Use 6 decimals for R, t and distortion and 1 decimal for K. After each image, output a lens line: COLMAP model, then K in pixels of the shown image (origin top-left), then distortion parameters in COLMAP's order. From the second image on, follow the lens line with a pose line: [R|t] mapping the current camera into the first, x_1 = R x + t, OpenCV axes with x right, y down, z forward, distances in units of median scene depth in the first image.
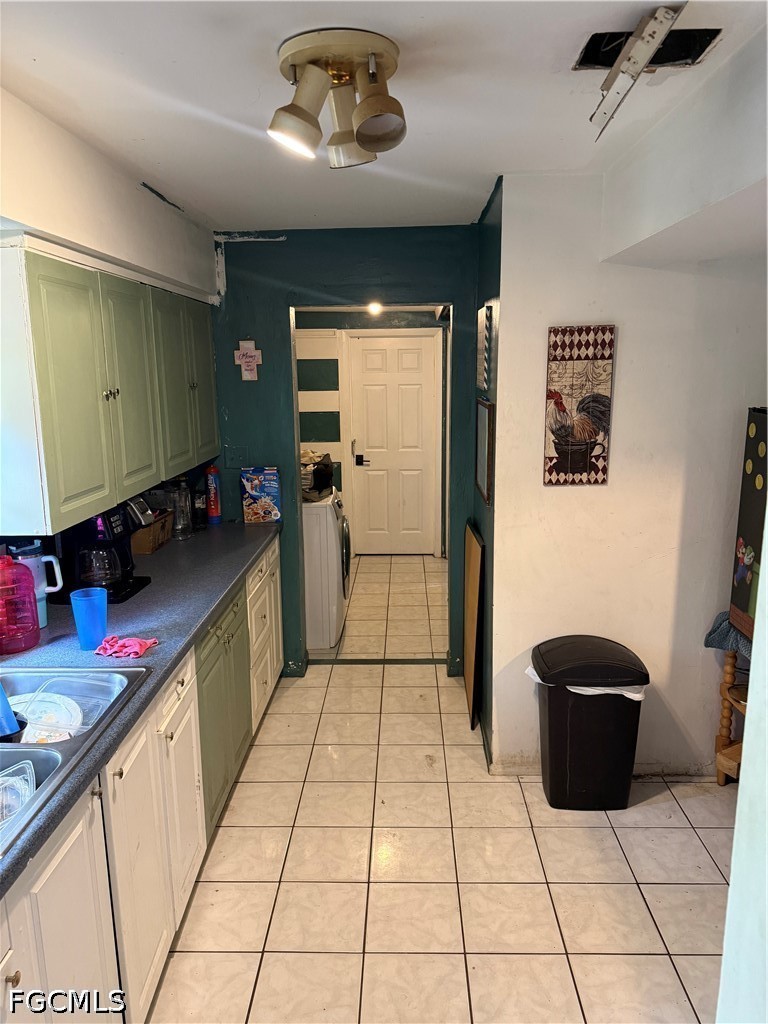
lens RADIAL K [[731.8, 0, 390.7], [0, 731.8, 512.7], [0, 0, 1]] dist [0.066798, -0.061757]
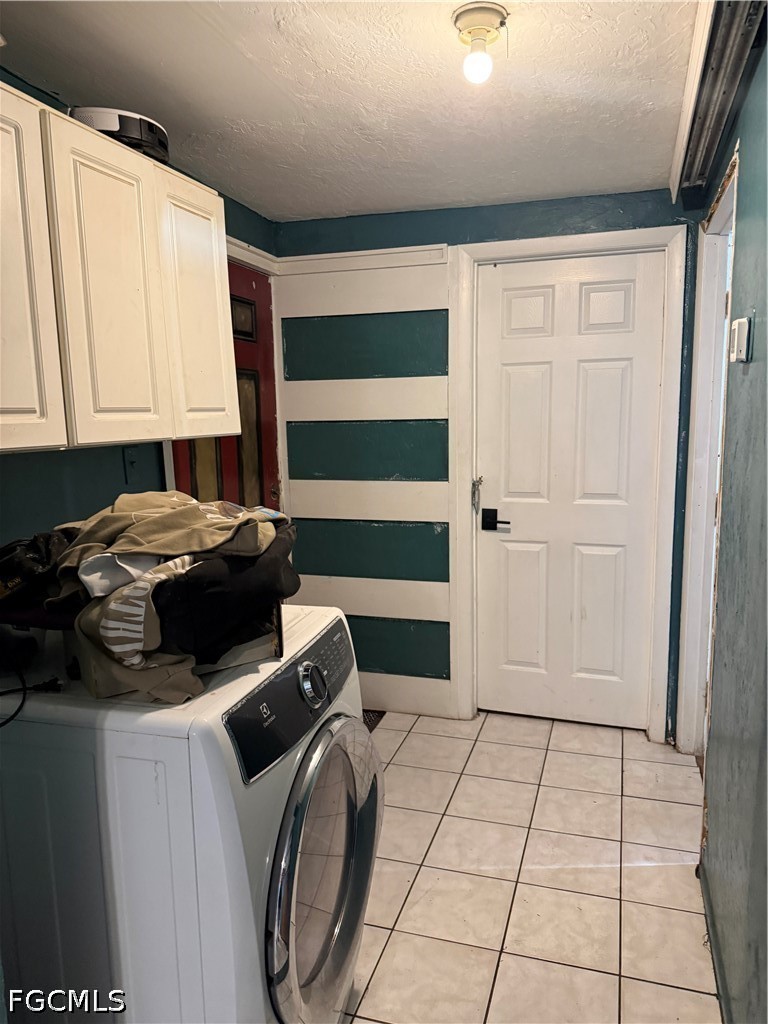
lens RADIAL K [[731.8, 0, 386.5], [0, 731.8, 512.7], [0, 0, 1]] dist [0.066798, -0.061757]
pose [[0.957789, 0.038152, -0.284929, 0.030414], [-0.053259, 0.997546, -0.045457, -0.051296], [0.282496, 0.058713, 0.957470, 0.522867]]
